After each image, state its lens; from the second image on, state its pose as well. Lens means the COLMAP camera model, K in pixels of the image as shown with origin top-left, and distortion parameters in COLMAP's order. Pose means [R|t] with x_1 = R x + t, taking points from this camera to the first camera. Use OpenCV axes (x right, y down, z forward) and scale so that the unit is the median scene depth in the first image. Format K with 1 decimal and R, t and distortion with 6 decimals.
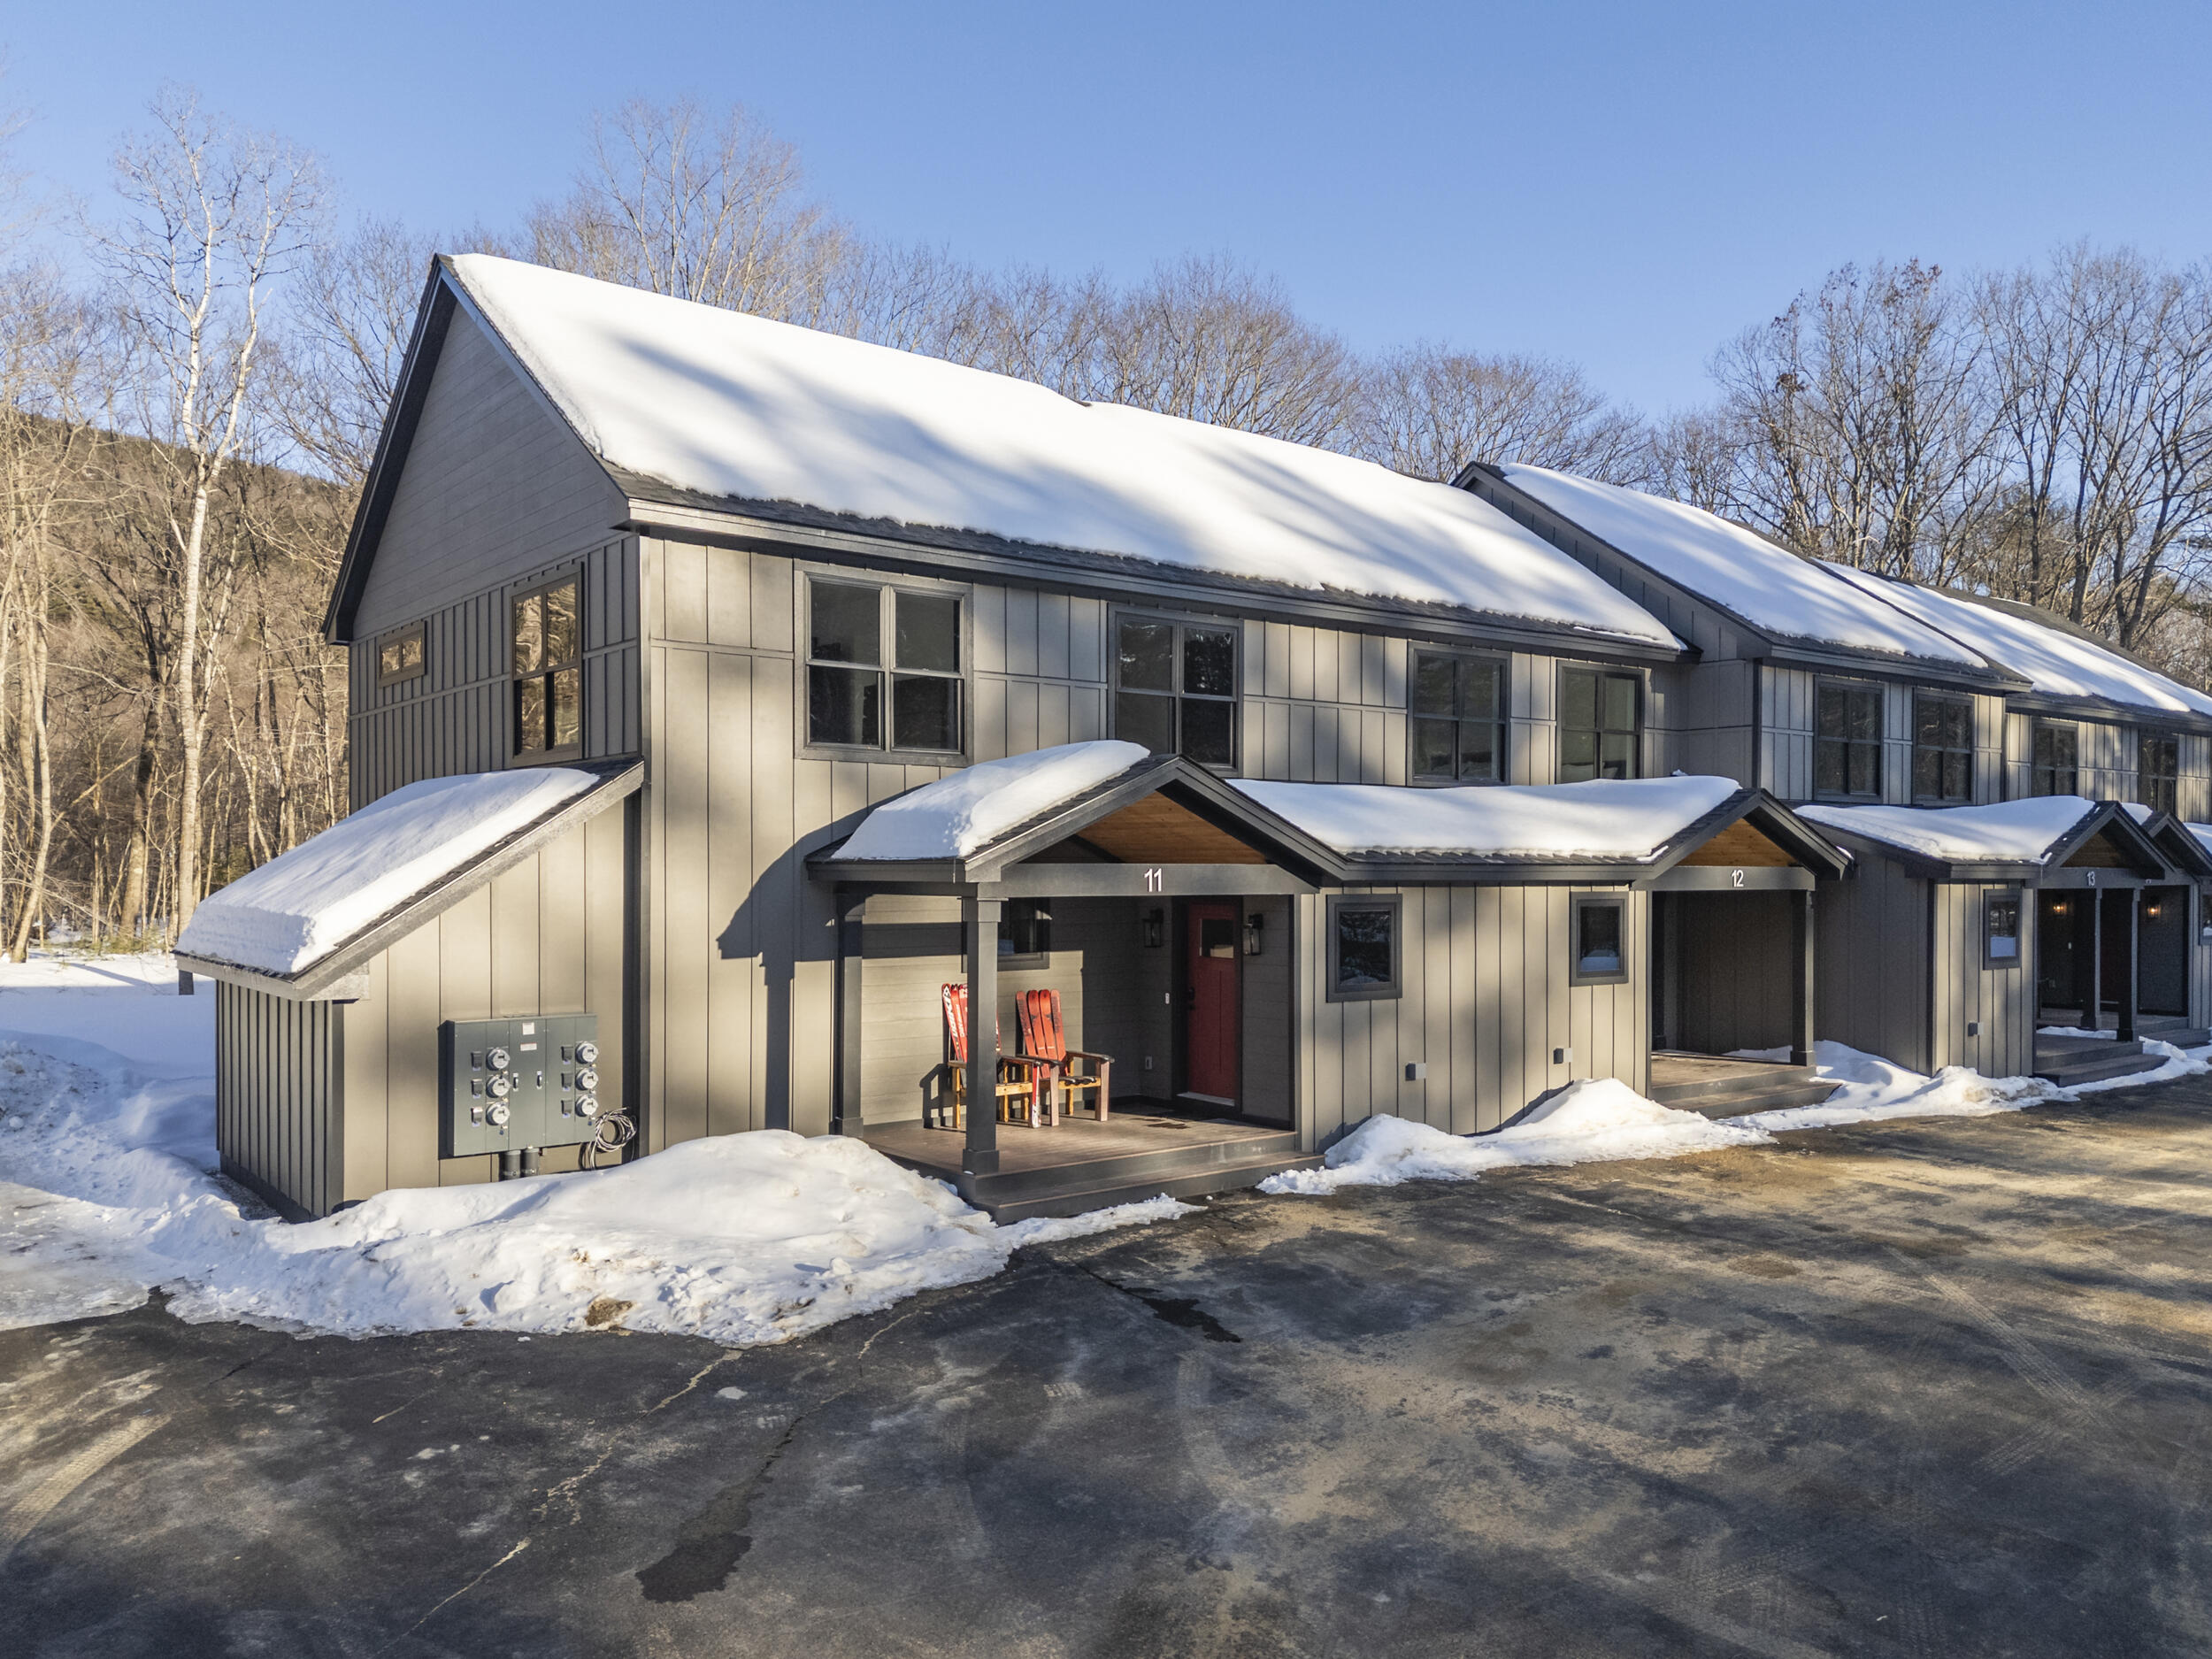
lens RADIAL K [[1642.2, 0, 1112.1], [0, 1642.2, 888.5], [0, 0, 1]] dist [0.082147, -0.072231]
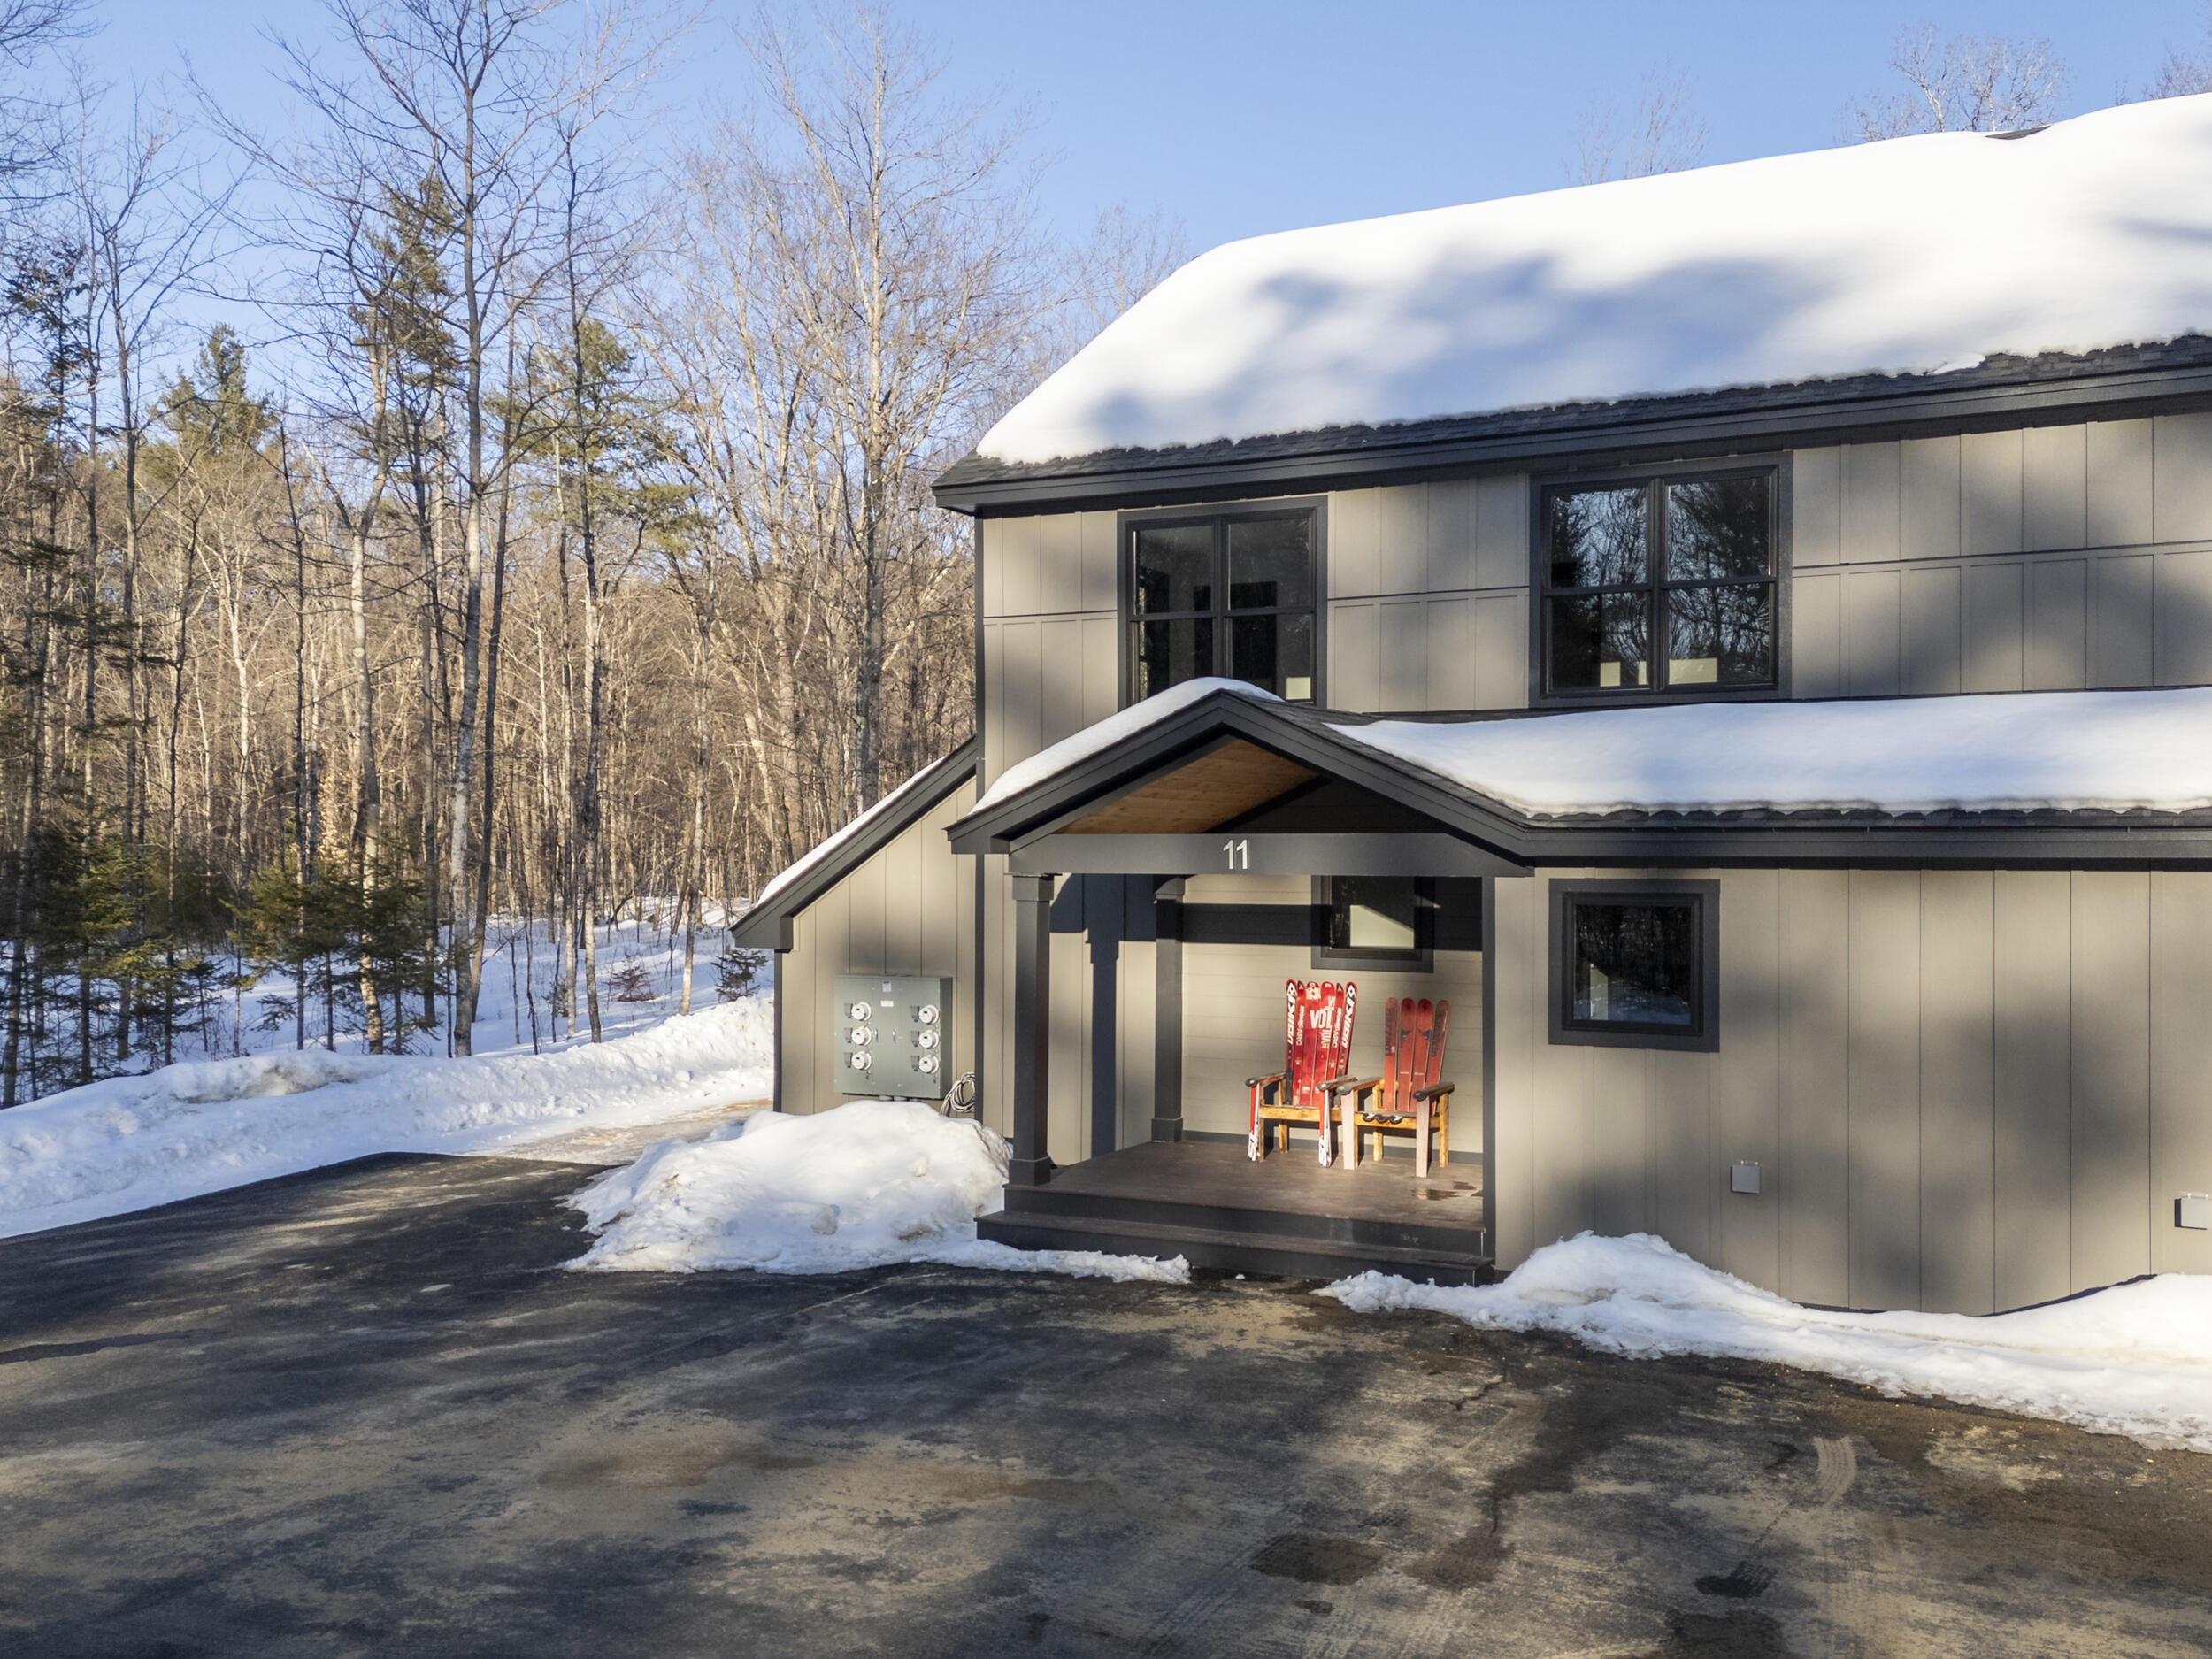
lens RADIAL K [[1885.7, 0, 1256.6], [0, 1885.7, 856.8], [0, 0, 1]] dist [0.089952, -0.094525]
pose [[0.444859, 0.000386, -0.895600, 0.765339], [-0.012431, 0.999906, -0.005744, 0.001727], [0.895514, 0.013688, 0.444822, 0.570292]]
